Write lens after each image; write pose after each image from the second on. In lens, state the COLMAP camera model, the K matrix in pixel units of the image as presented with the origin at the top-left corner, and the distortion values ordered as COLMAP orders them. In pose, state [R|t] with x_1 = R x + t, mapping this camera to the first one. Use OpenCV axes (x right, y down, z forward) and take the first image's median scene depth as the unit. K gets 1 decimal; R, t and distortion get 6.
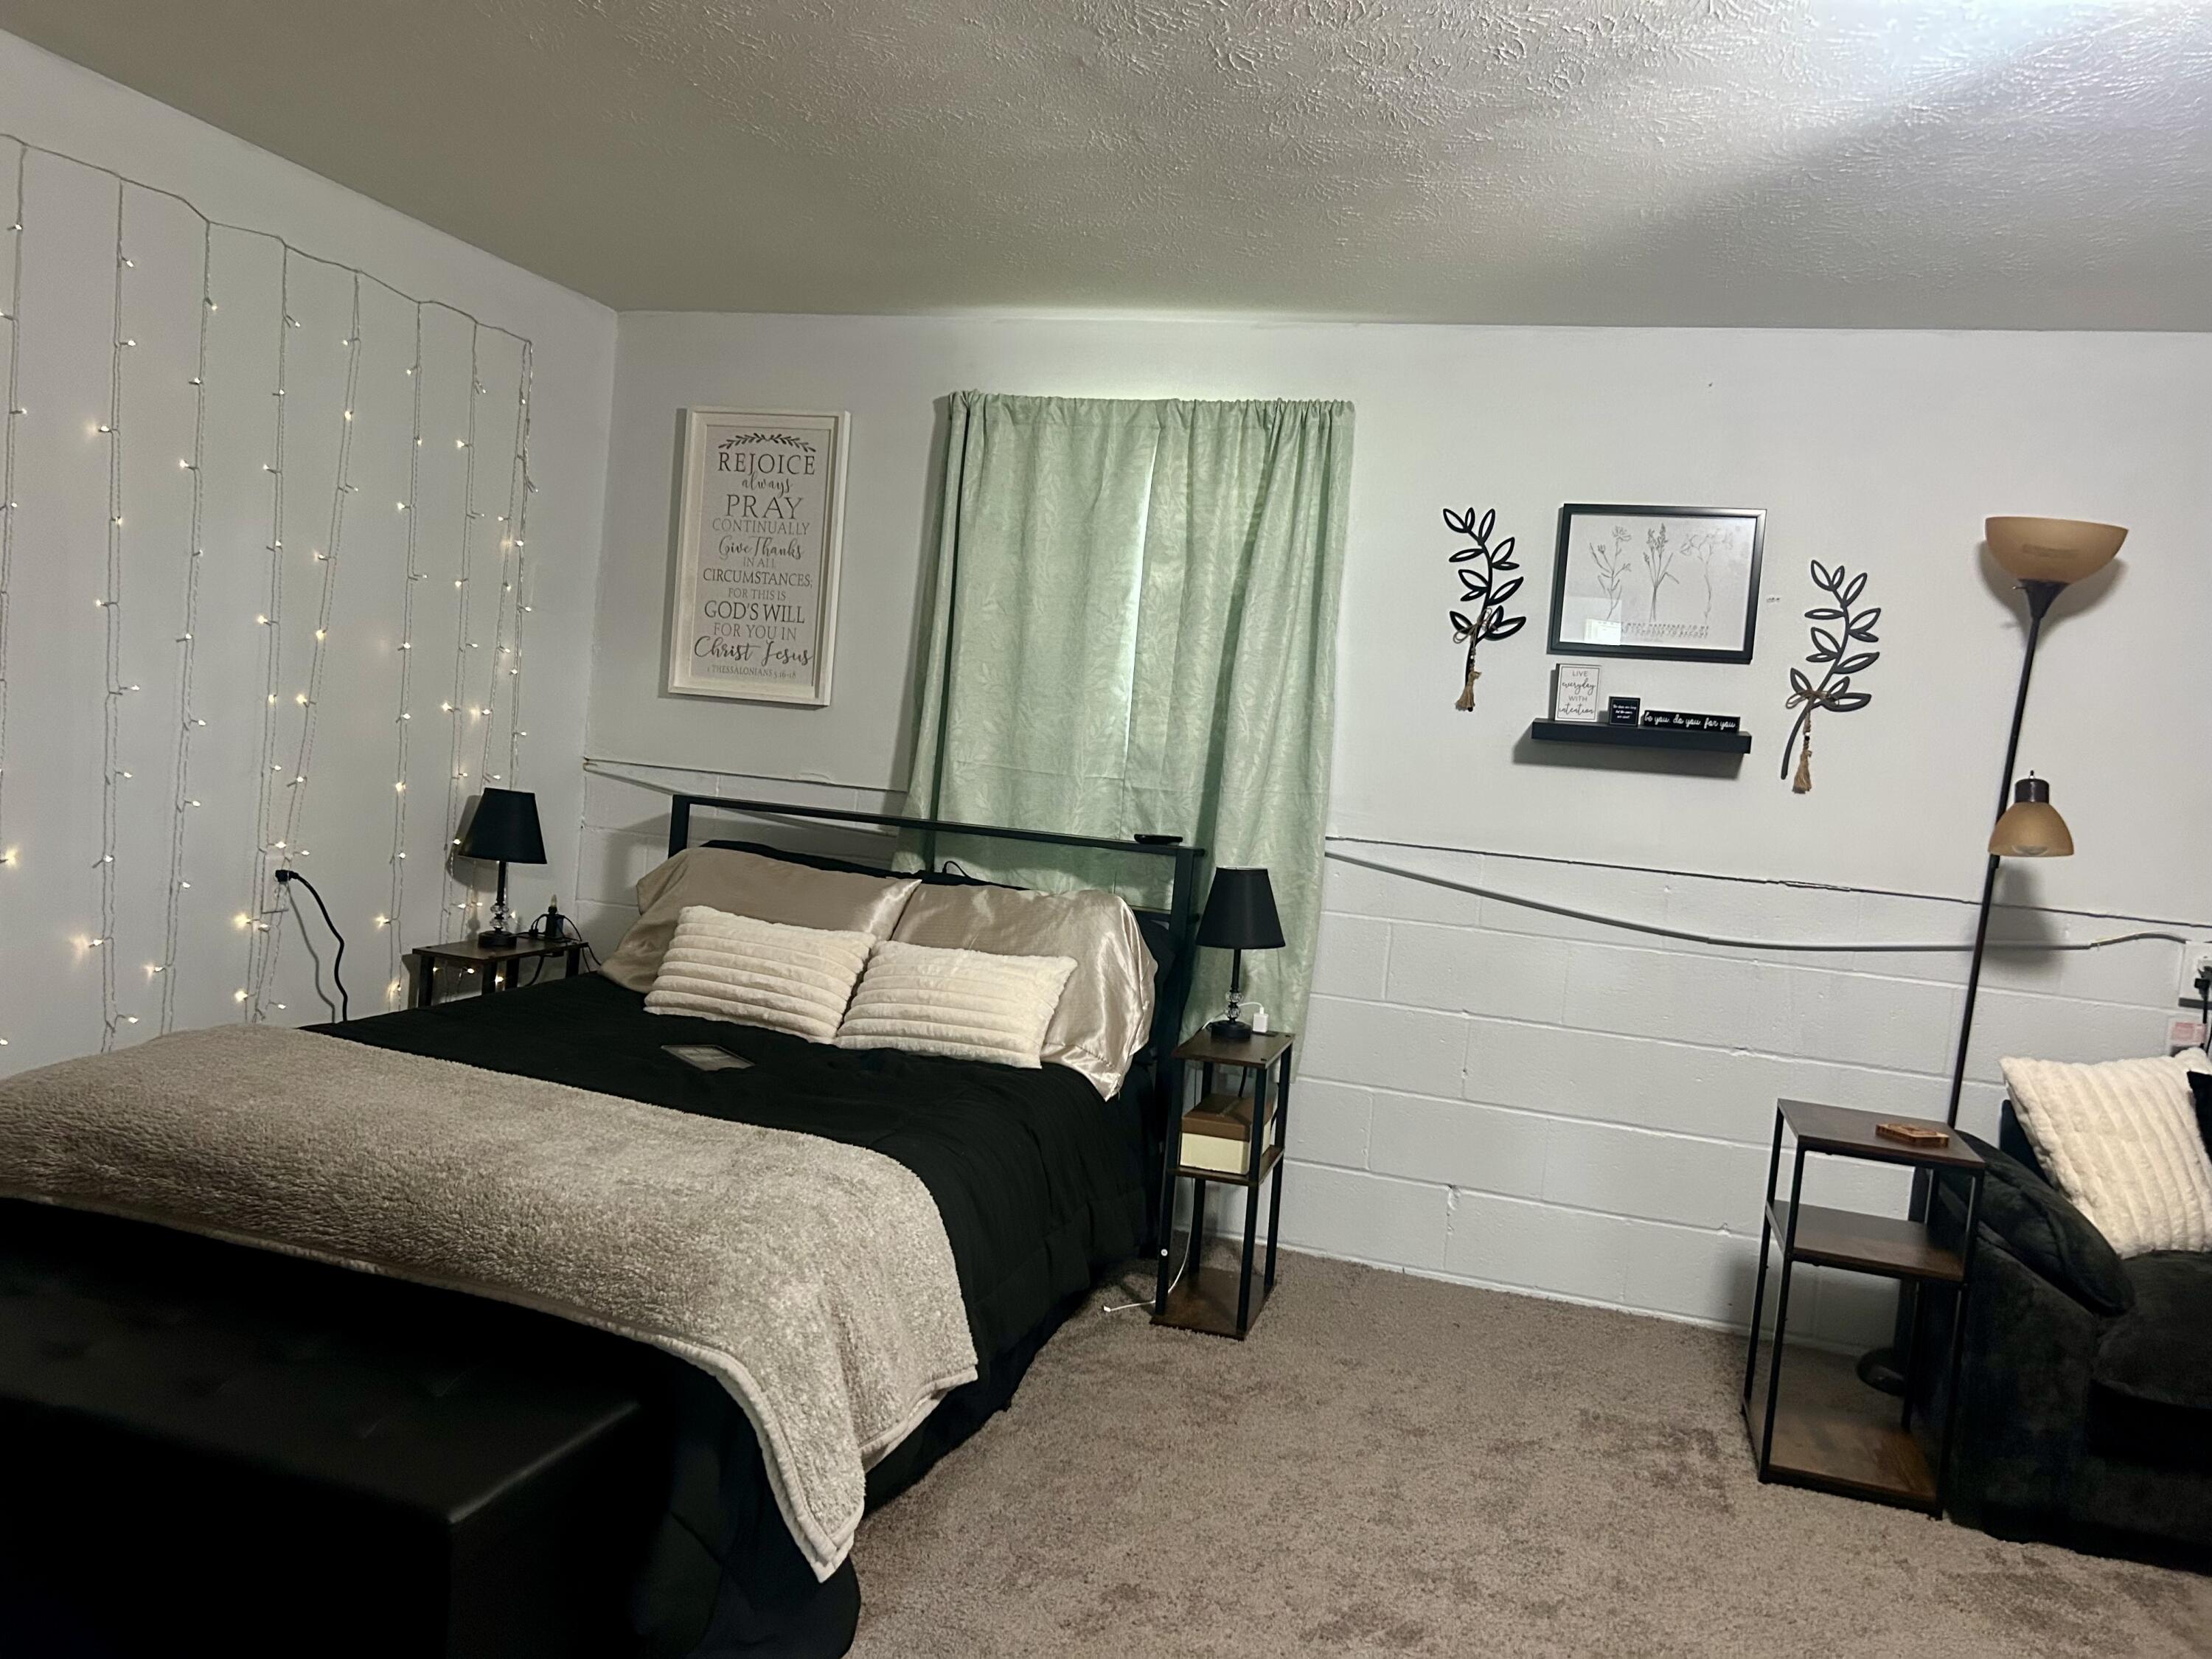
lens RADIAL K [[1675.9, 0, 1109.3], [0, 1675.9, 820.5], [0, 0, 1]] dist [0.053068, -0.063073]
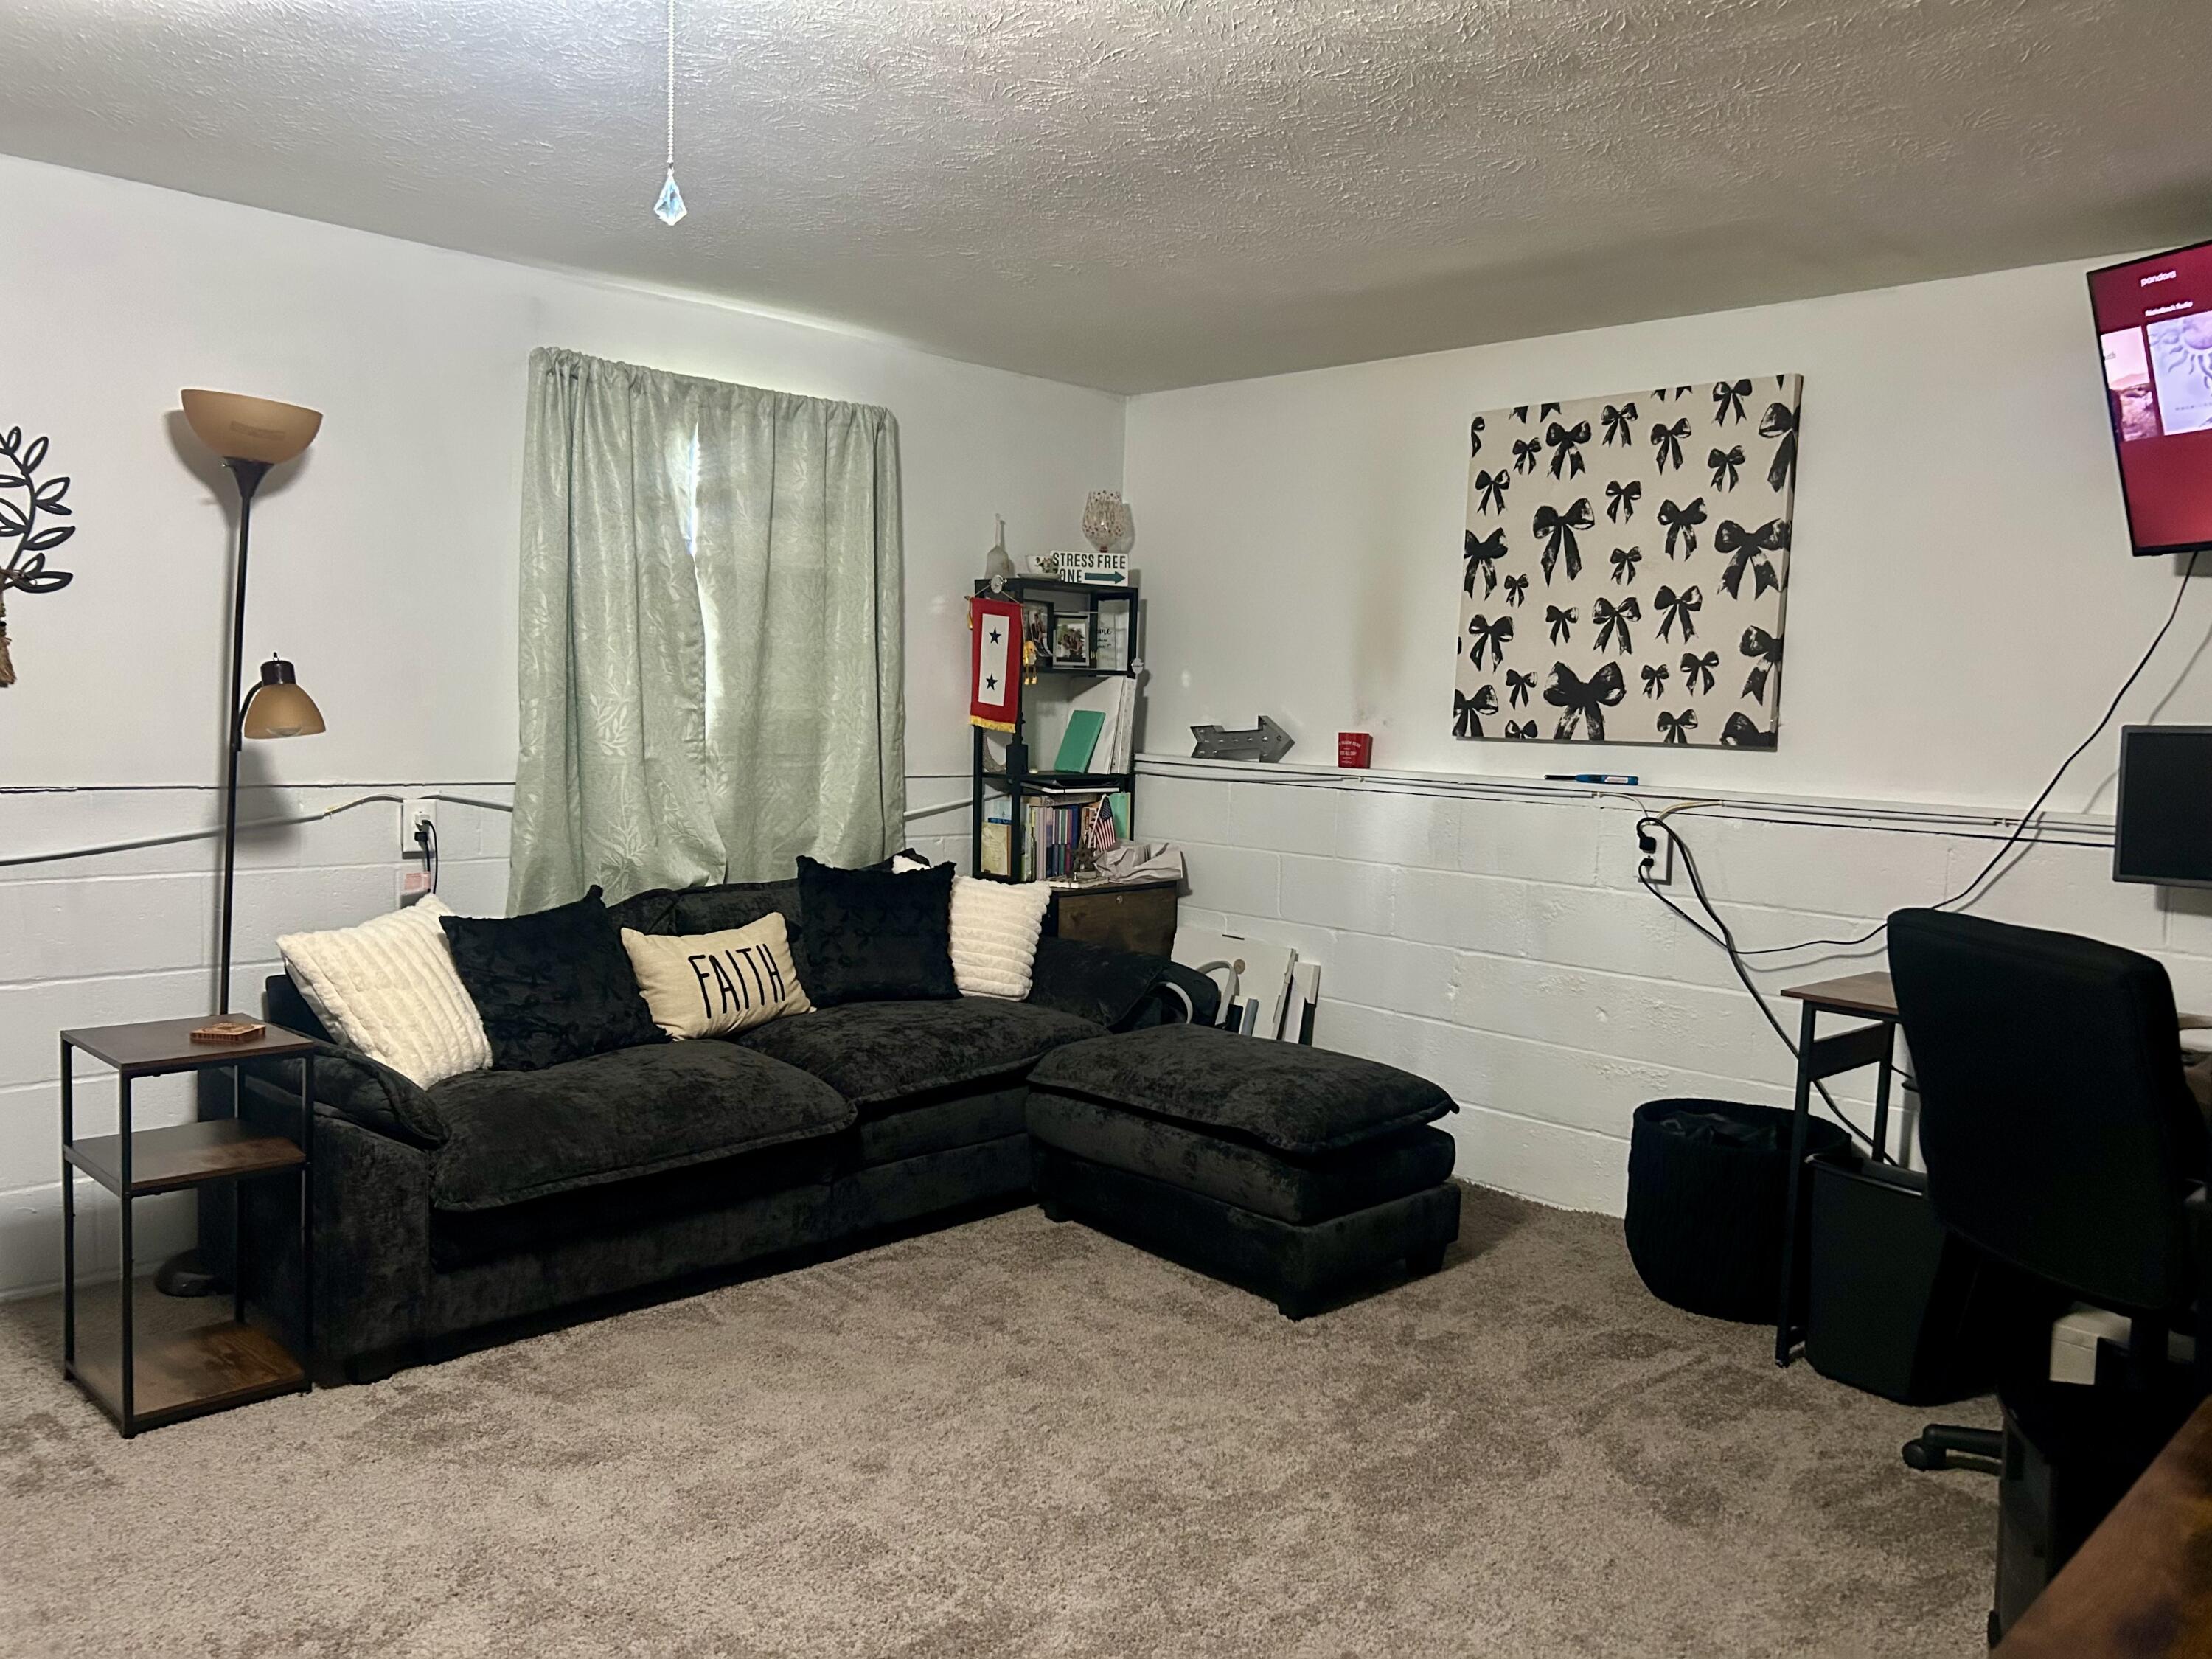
lens RADIAL K [[1675.9, 0, 1103.8], [0, 1675.9, 833.1], [0, 0, 1]] dist [0.053068, -0.063073]
pose [[0.458646, -0.142831, 0.877065, -0.131504], [0.057566, 0.989700, 0.131071, -0.027238], [-0.886753, -0.009626, 0.462144, 0.096174]]
